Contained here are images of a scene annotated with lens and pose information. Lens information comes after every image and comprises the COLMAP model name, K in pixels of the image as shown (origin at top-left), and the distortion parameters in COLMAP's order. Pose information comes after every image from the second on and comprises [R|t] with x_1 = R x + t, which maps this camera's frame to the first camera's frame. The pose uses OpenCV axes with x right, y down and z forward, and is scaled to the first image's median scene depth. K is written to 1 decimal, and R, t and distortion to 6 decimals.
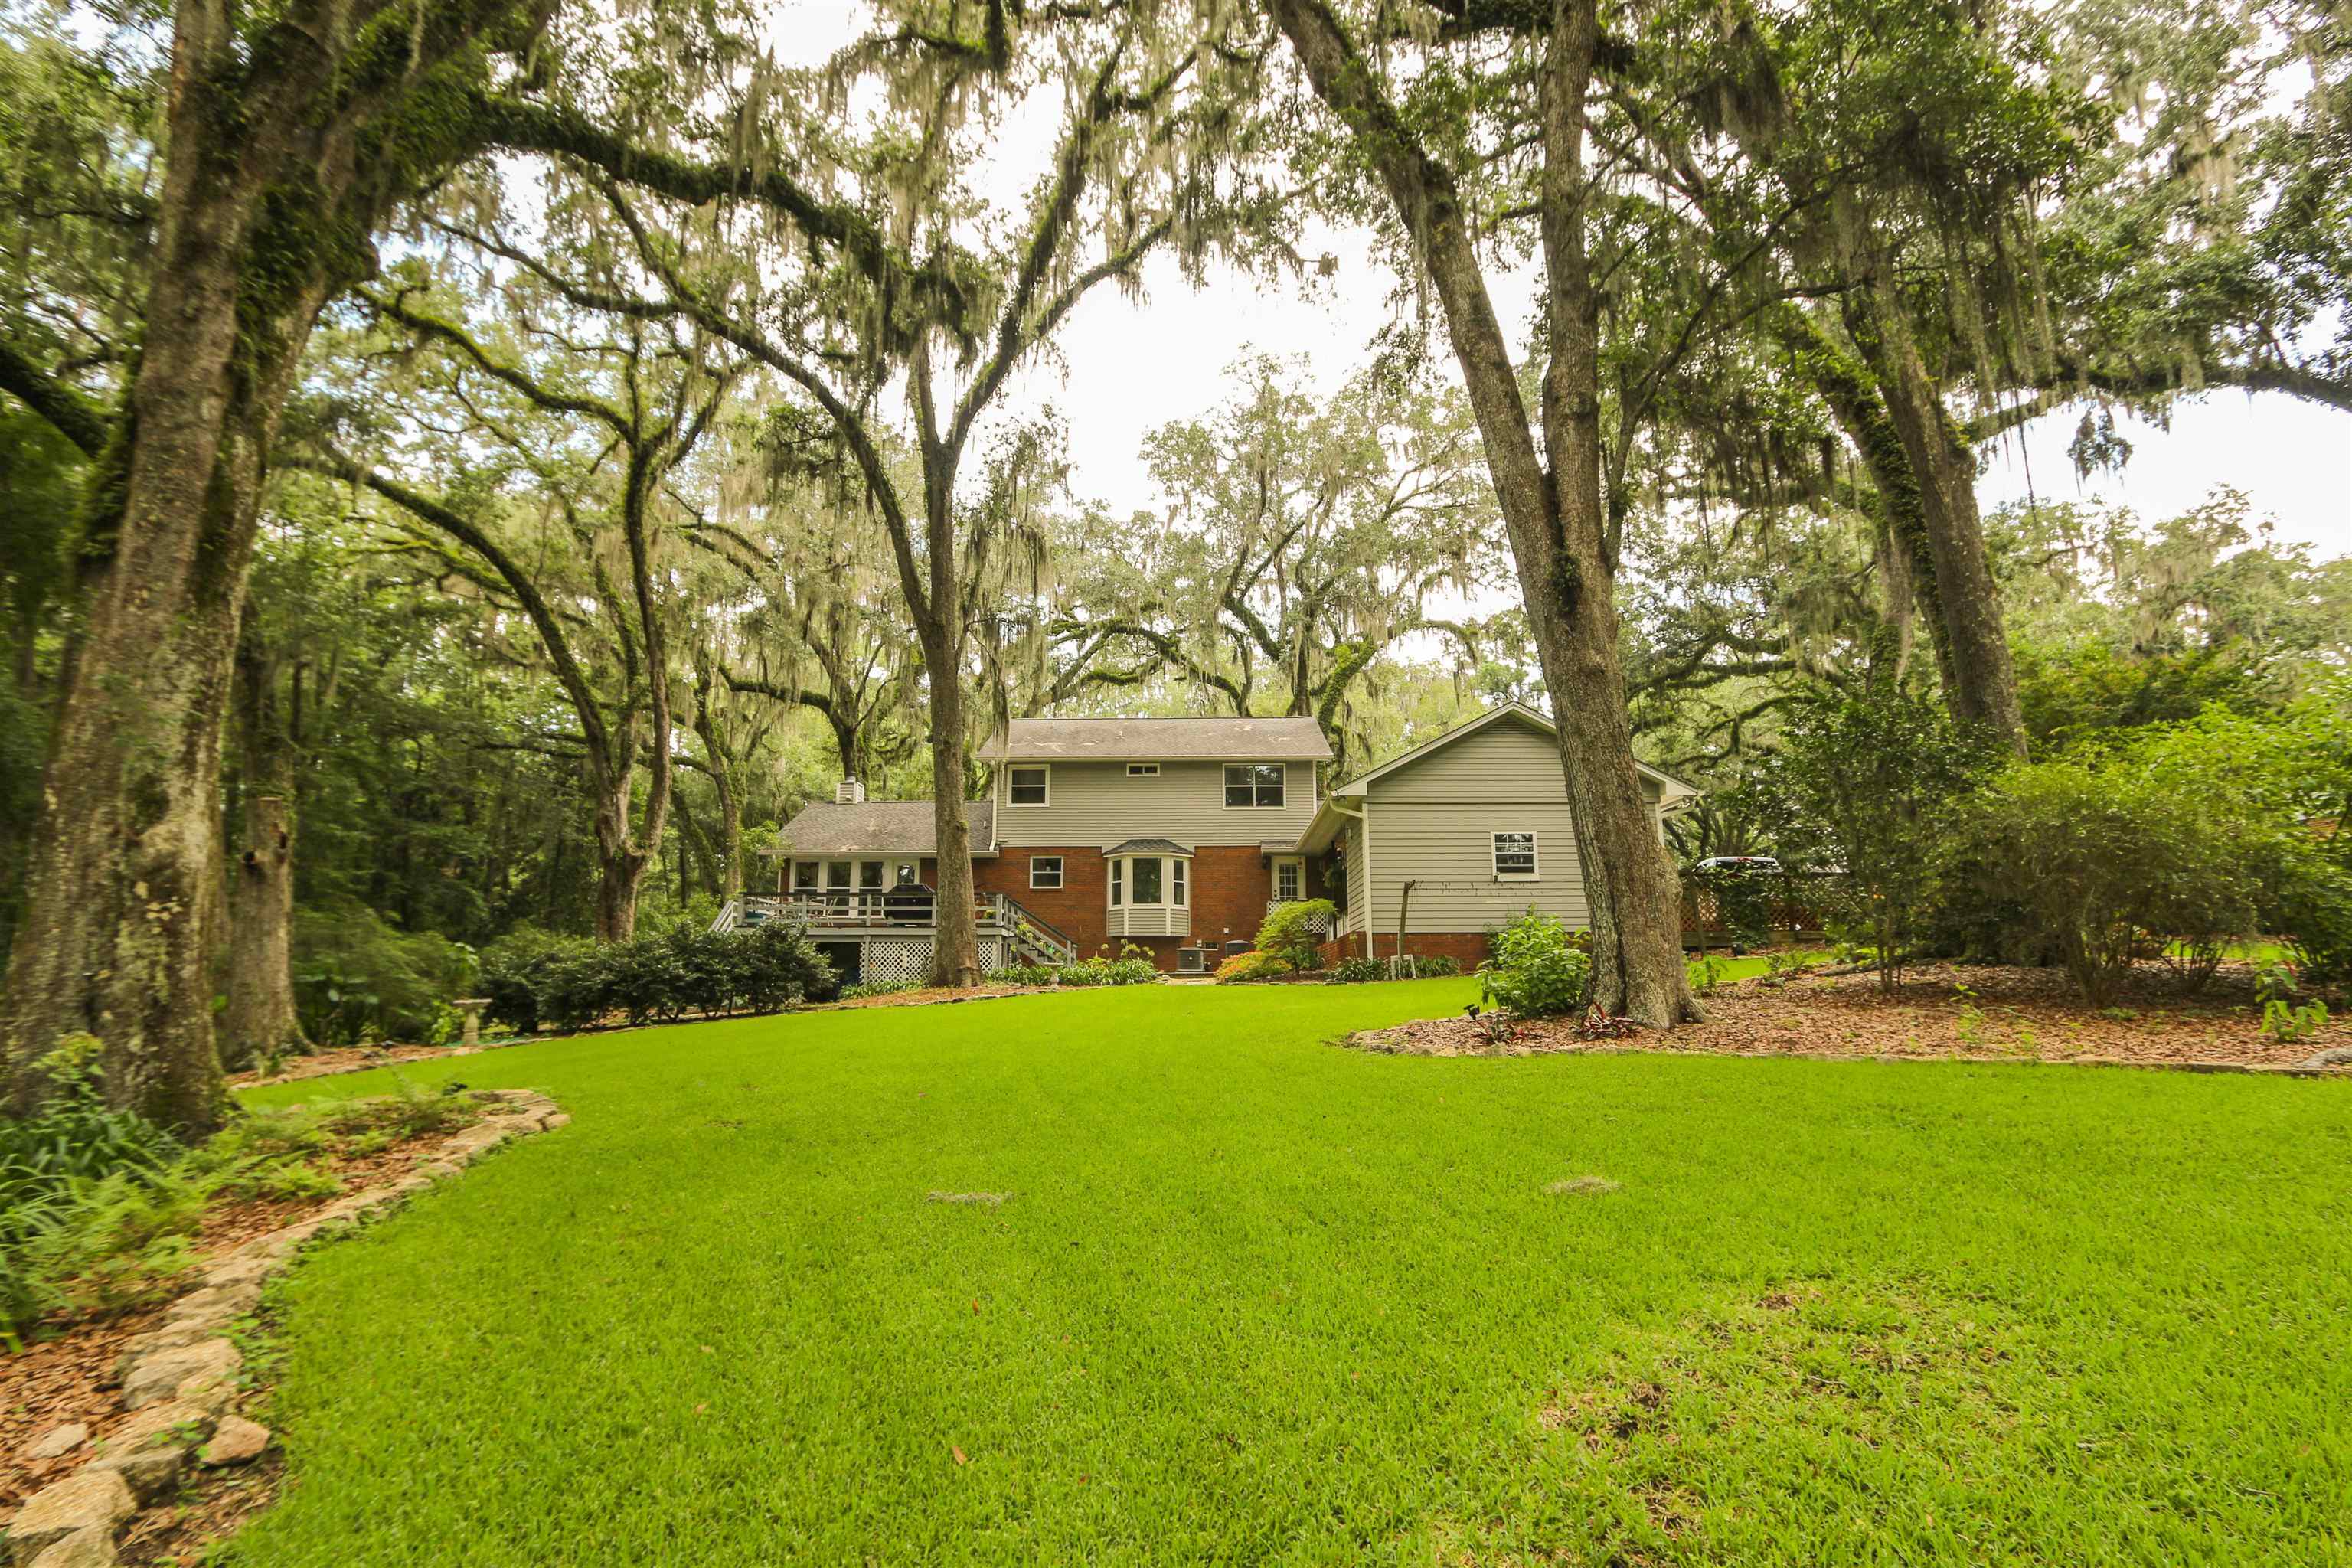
lens RADIAL K [[1110.0, 0, 1174.7], [0, 1110.0, 793.7], [0, 0, 1]] dist [-0.018205, 0.000223]
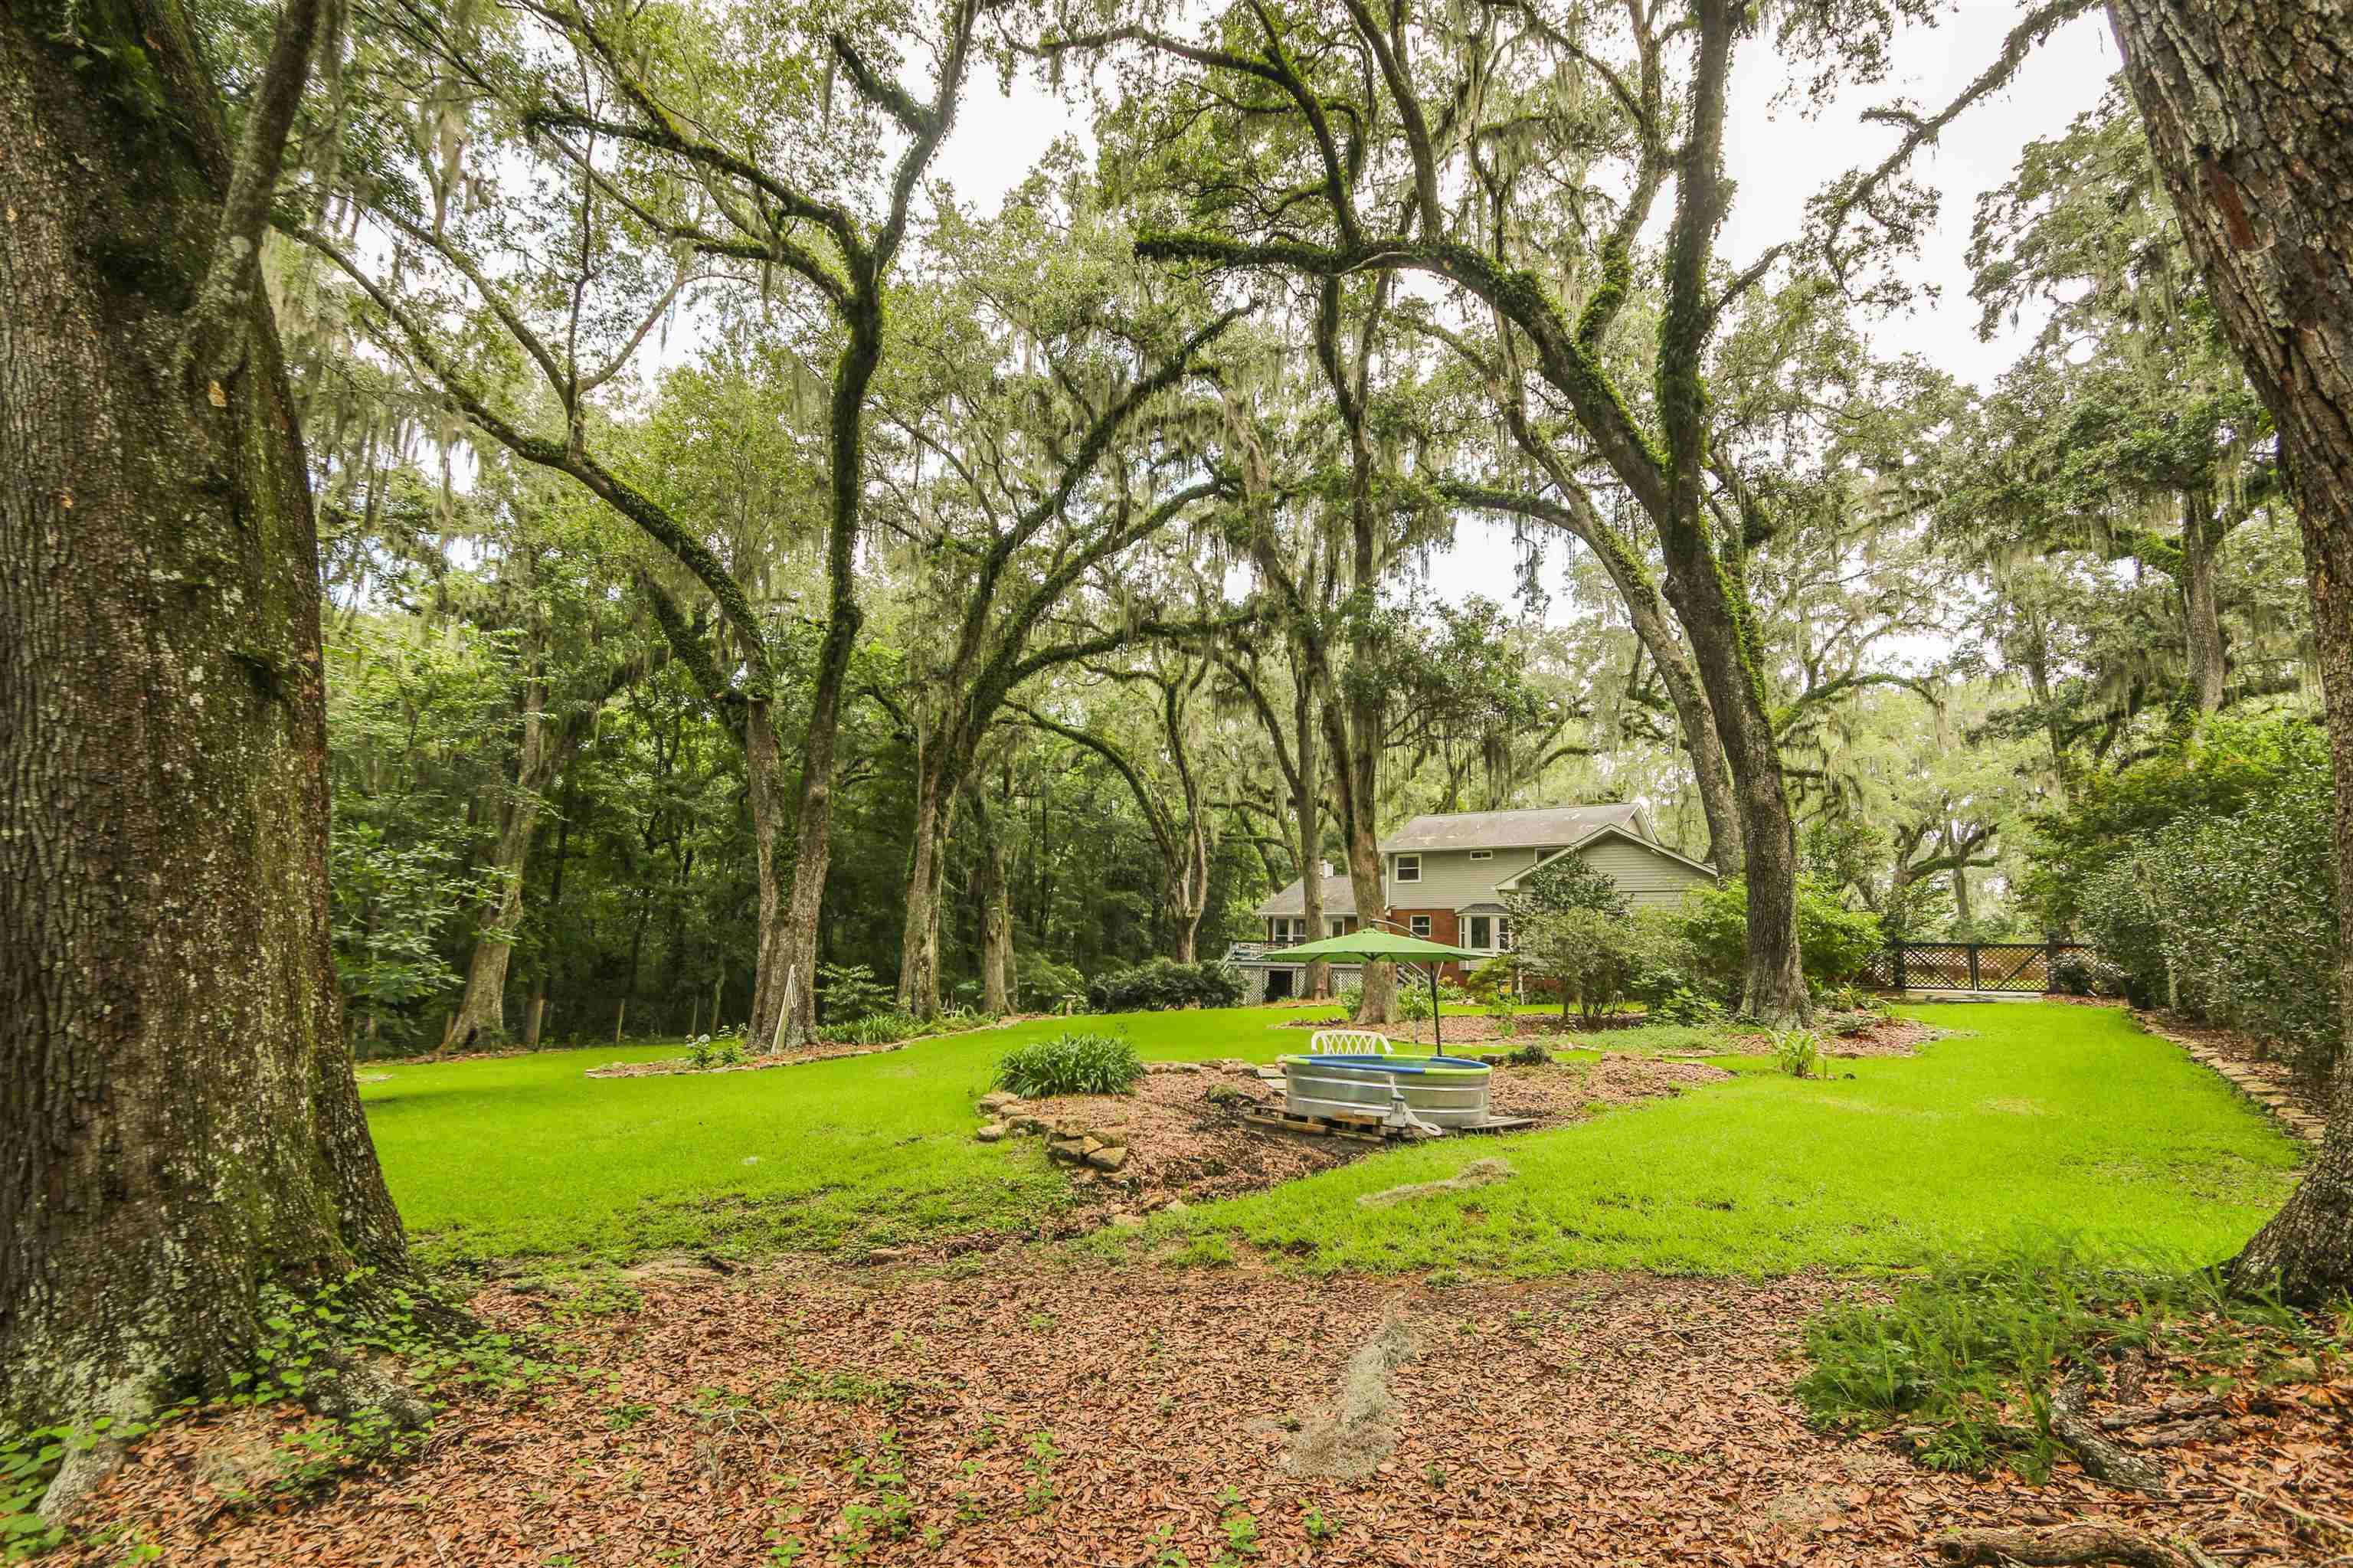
lens RADIAL K [[1110.5, 0, 1175.2], [0, 1110.5, 793.8], [0, 0, 1]] dist [-0.018205, 0.000223]
pose [[0.797746, -0.068768, -0.599060, 0.537147], [0.061815, 0.997568, -0.032197, -0.081064], [0.599817, -0.011346, 0.800057, -0.400586]]
